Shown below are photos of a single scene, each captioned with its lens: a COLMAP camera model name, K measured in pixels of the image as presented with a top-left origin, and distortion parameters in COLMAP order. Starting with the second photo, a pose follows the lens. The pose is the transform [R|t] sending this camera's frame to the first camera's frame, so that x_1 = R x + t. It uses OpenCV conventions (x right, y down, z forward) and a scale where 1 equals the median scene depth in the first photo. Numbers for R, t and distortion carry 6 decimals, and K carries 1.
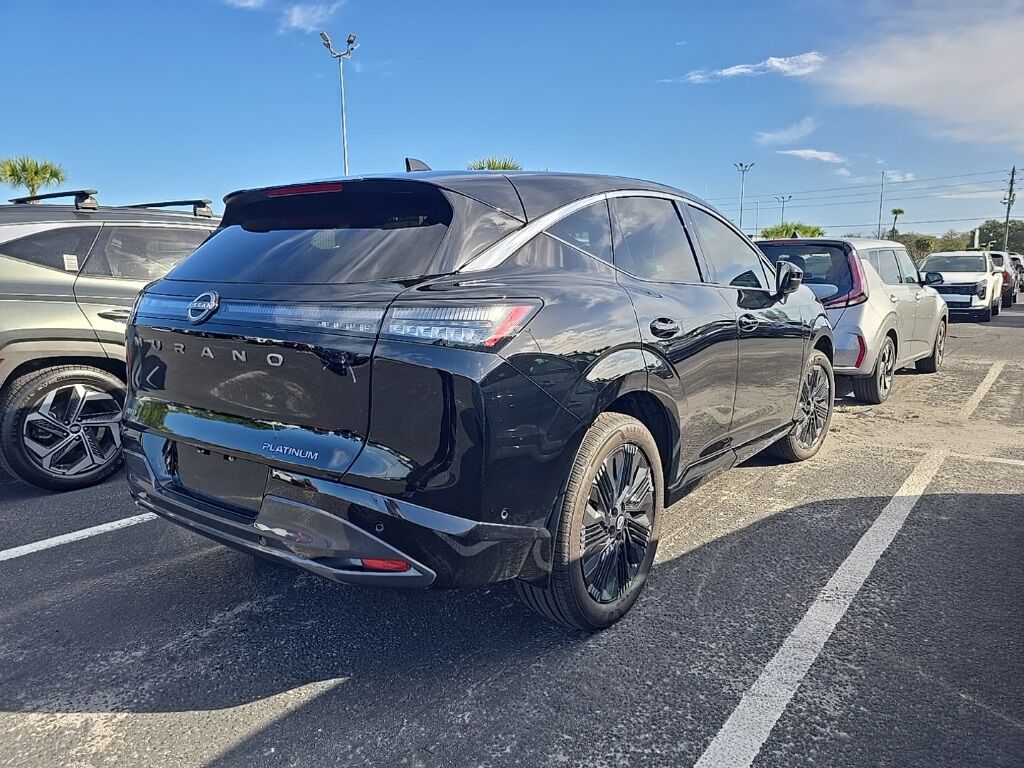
lens RADIAL K [[693.2, 0, 512.0], [0, 693.2, 384.0], [0, 0, 1]] dist [0.004256, 0.000428]
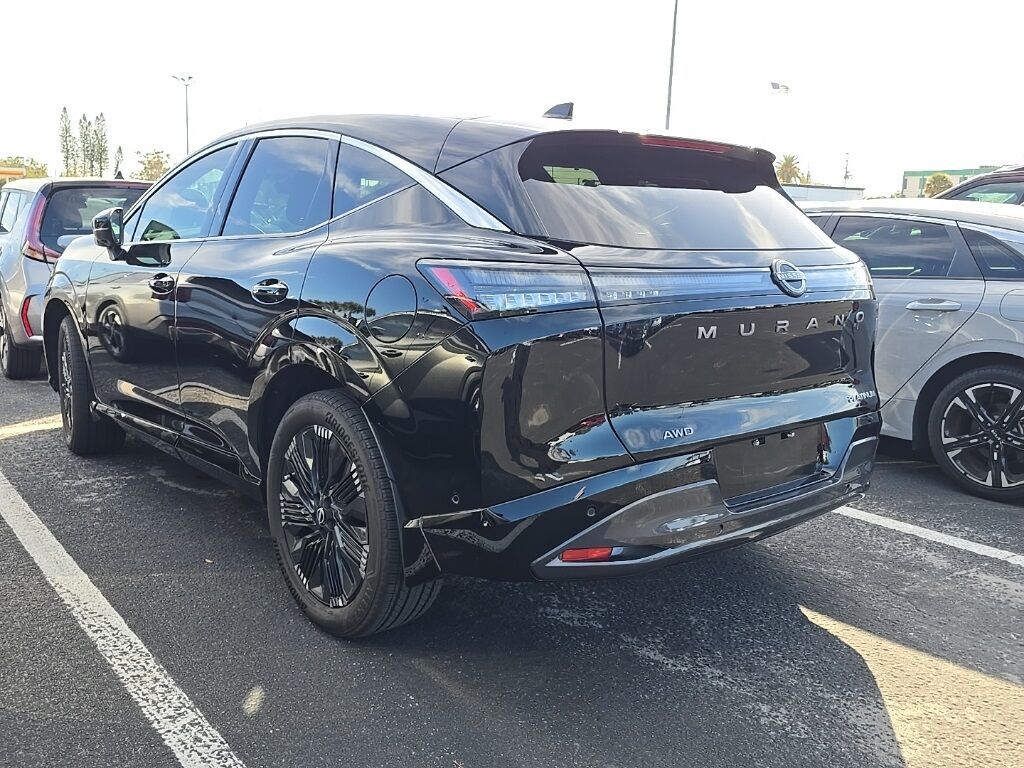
lens RADIAL K [[827.8, 0, 512.0], [0, 827.8, 384.0], [0, 0, 1]] dist [0.006198, -0.003753]
pose [[0.281825, -0.170739, 0.944152, -1.610436], [0.148181, 0.979978, 0.132987, -0.173083], [-0.947954, 0.102426, 0.301483, 1.035294]]
